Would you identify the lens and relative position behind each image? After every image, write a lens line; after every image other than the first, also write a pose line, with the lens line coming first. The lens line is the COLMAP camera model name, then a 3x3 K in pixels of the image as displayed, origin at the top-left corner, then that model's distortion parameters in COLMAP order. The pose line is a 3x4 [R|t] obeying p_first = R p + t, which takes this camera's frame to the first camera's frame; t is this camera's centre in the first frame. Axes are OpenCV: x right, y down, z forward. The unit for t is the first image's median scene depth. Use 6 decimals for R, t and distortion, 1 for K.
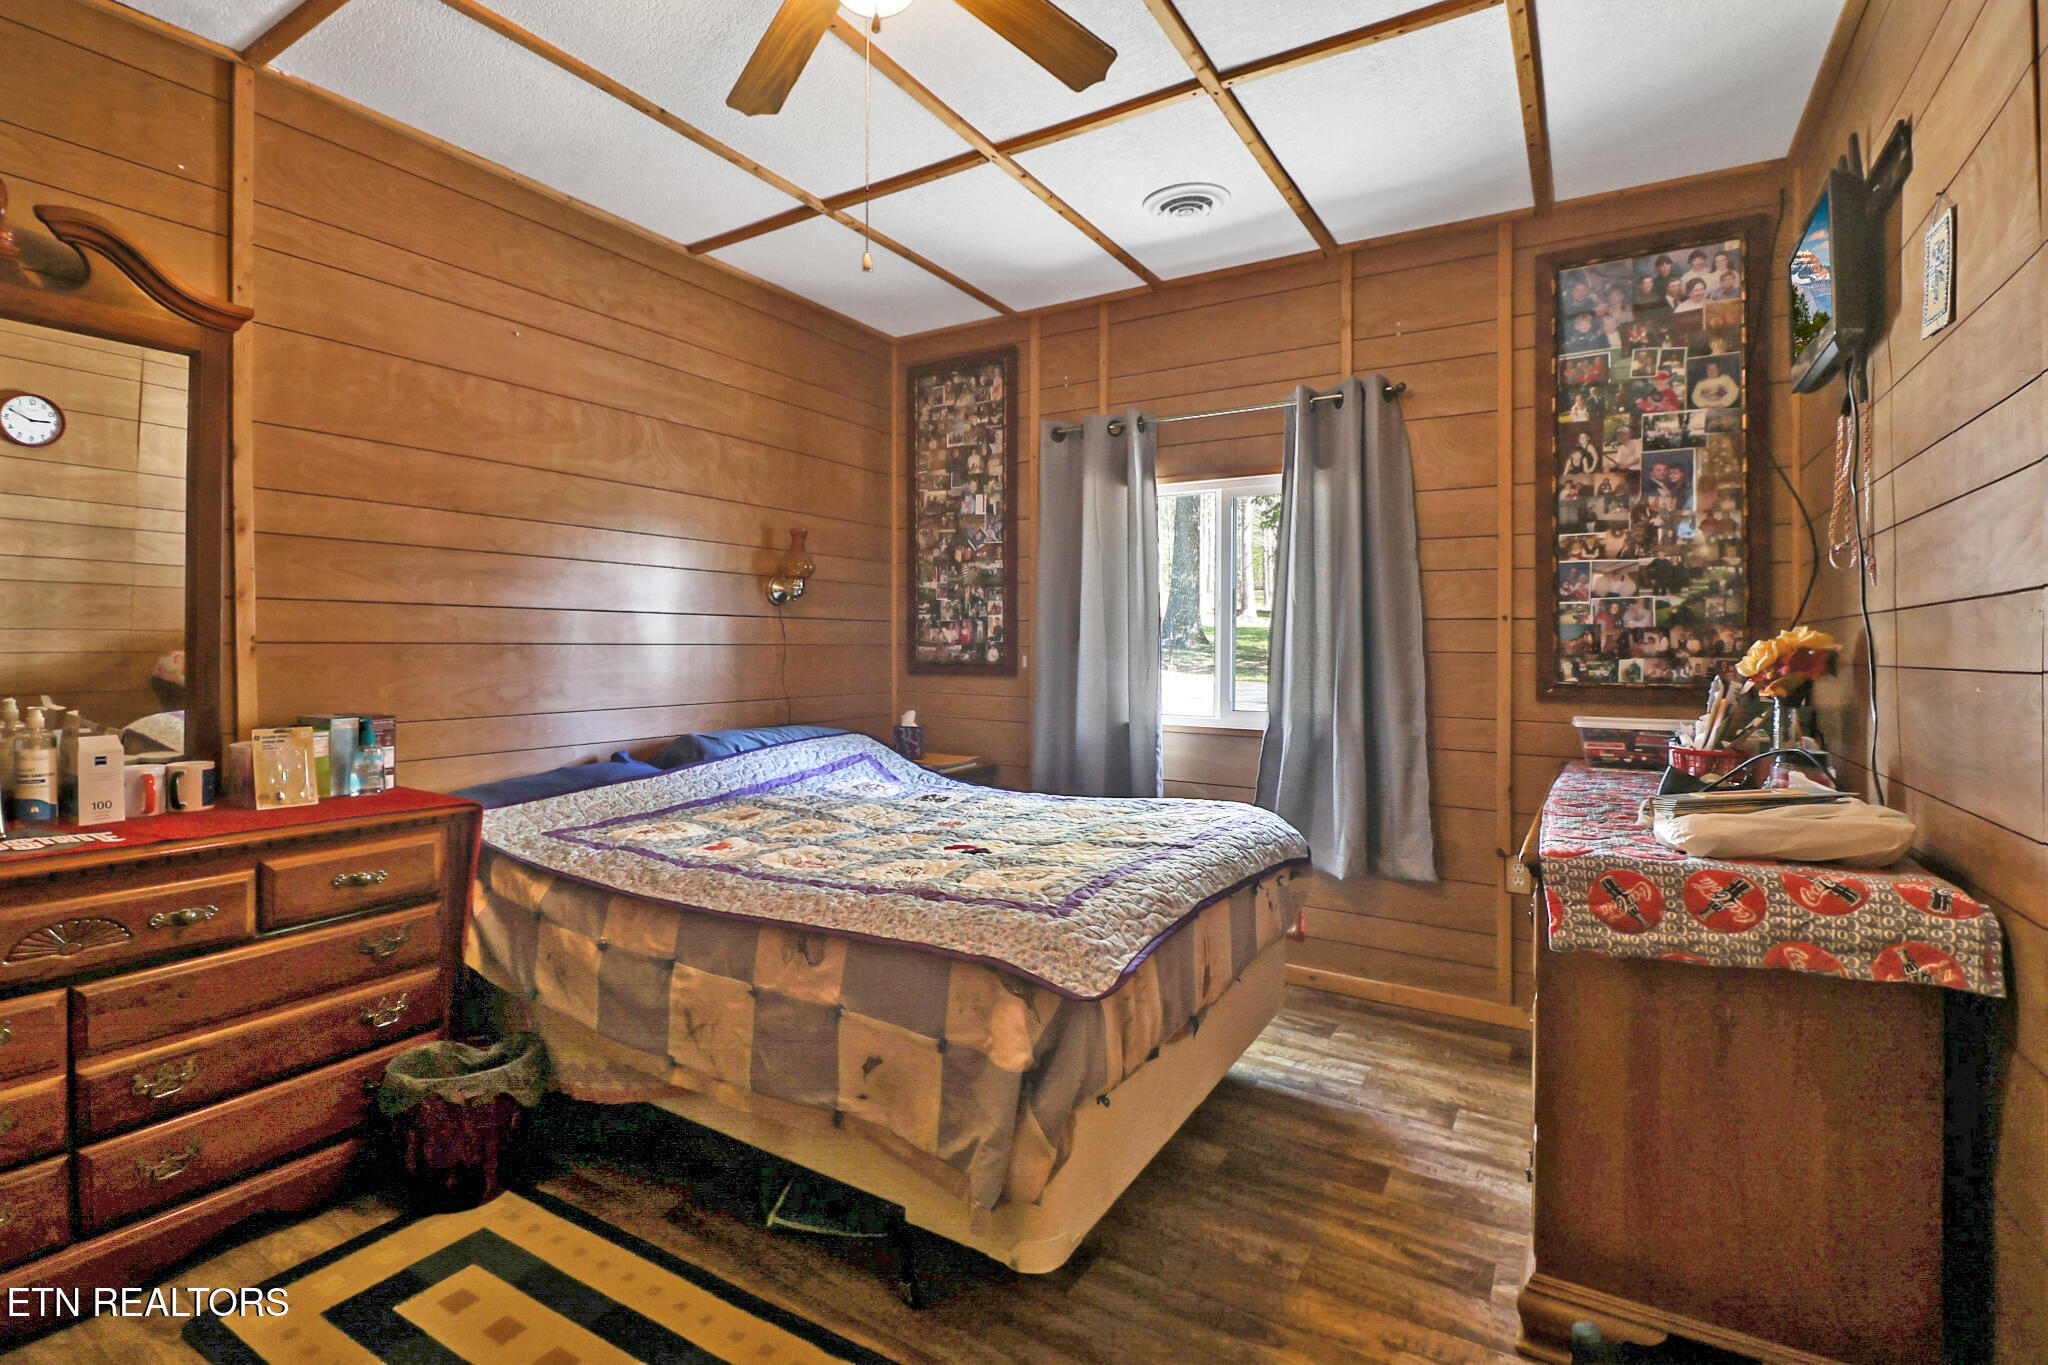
lens RADIAL K [[950.8, 0, 1003.2], [0, 950.8, 648.9], [0, 0, 1]] dist [-0.000273, -0.014142]
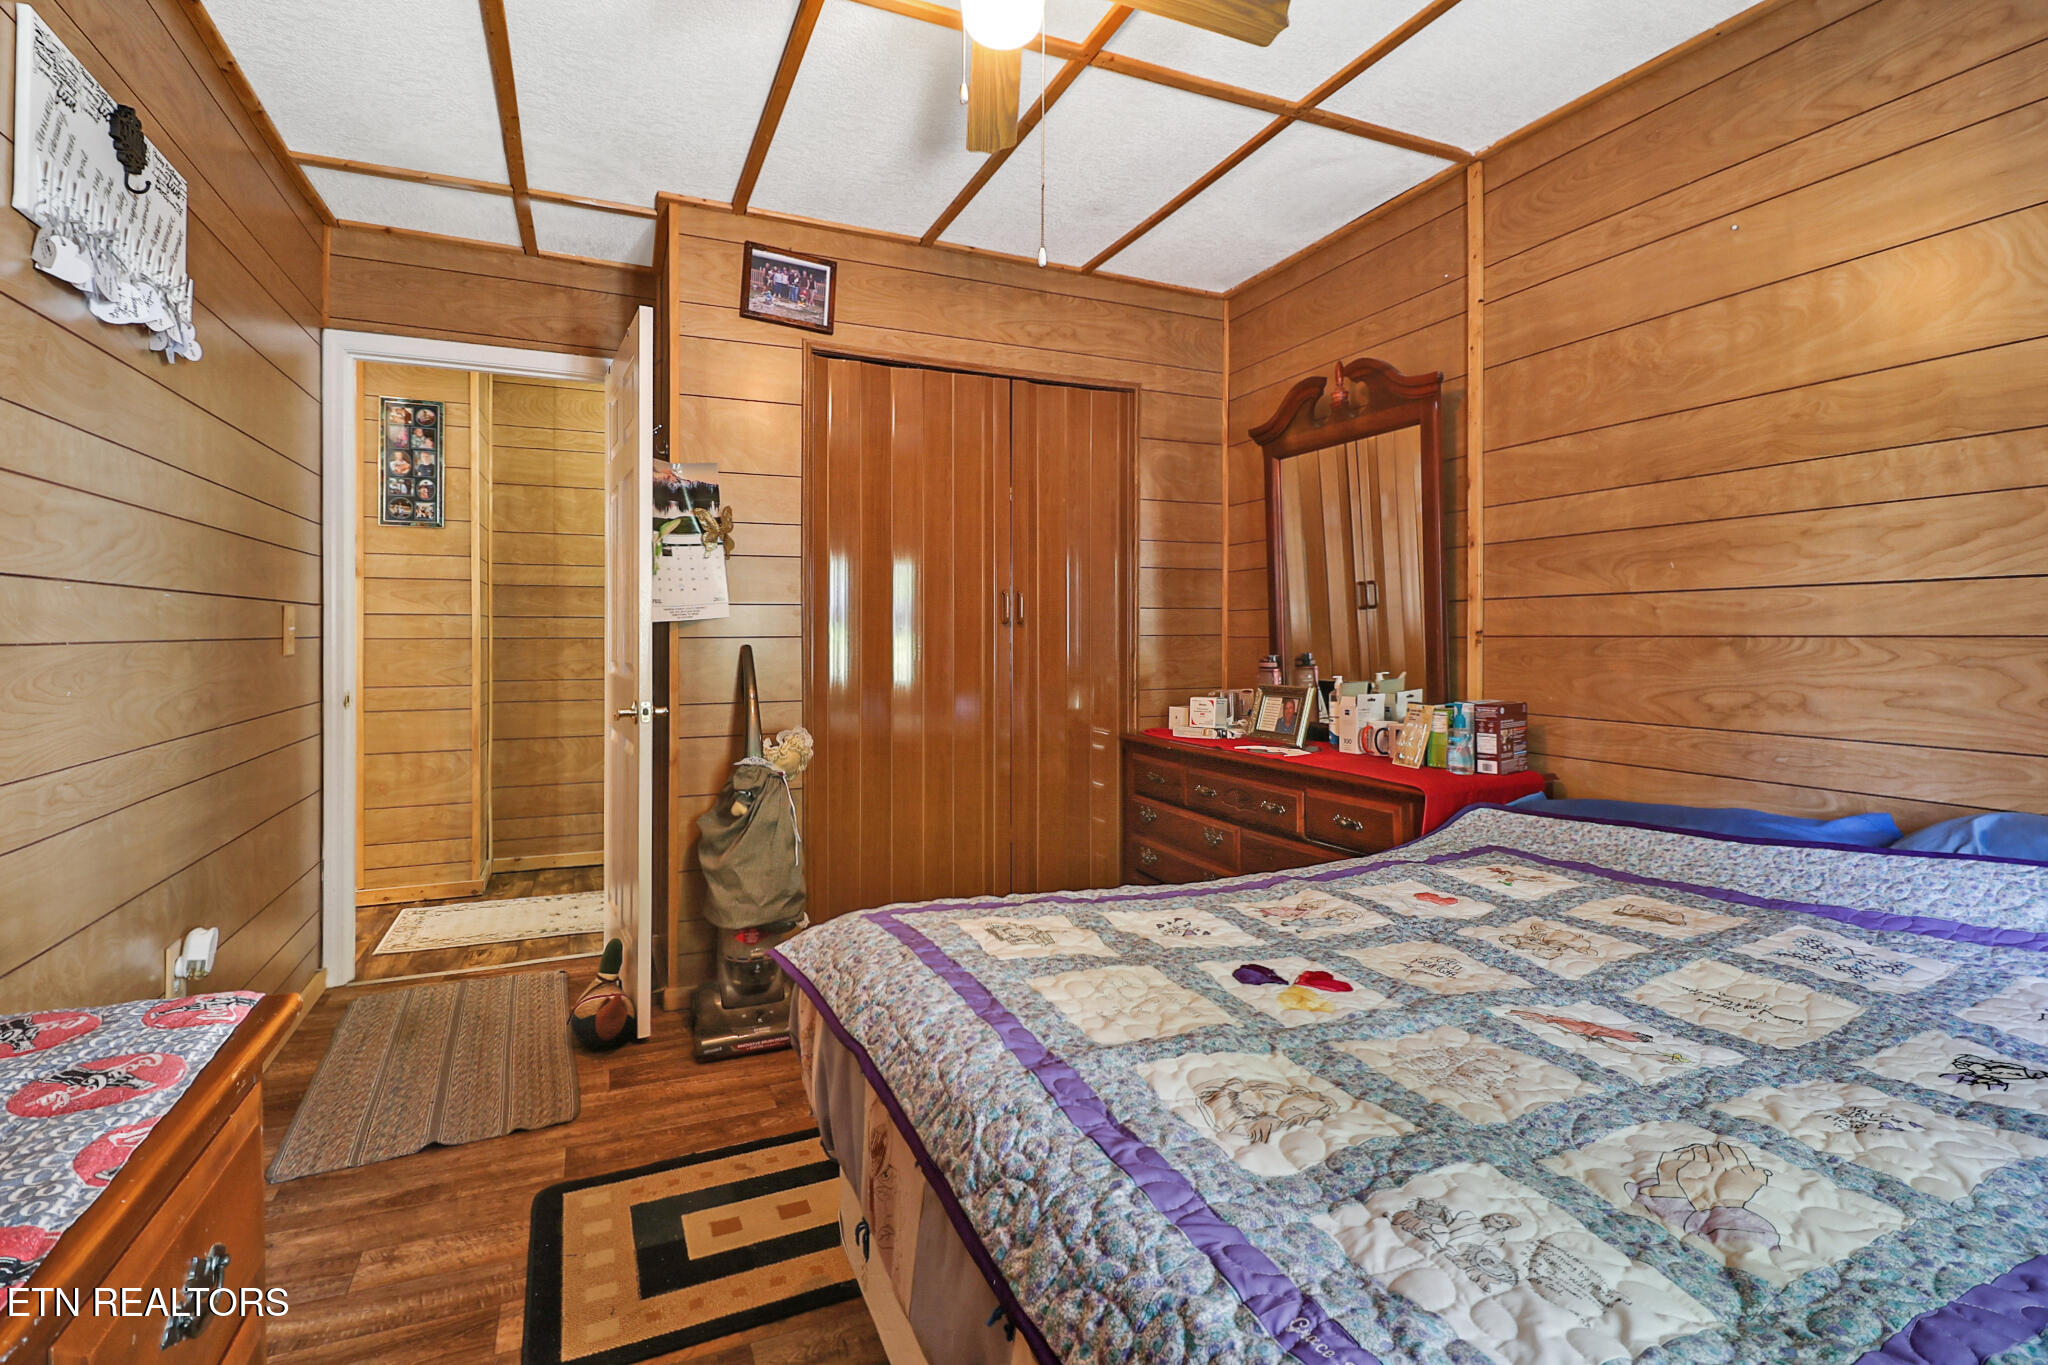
lens RADIAL K [[950.8, 0, 1003.2], [0, 950.8, 648.9], [0, 0, 1]] dist [-0.000273, -0.014142]
pose [[-0.569540, 0.005686, -0.821944, 0.481372], [-0.005524, 0.999927, 0.010745, -0.000248], [0.821945, 0.010660, -0.569467, 1.042991]]
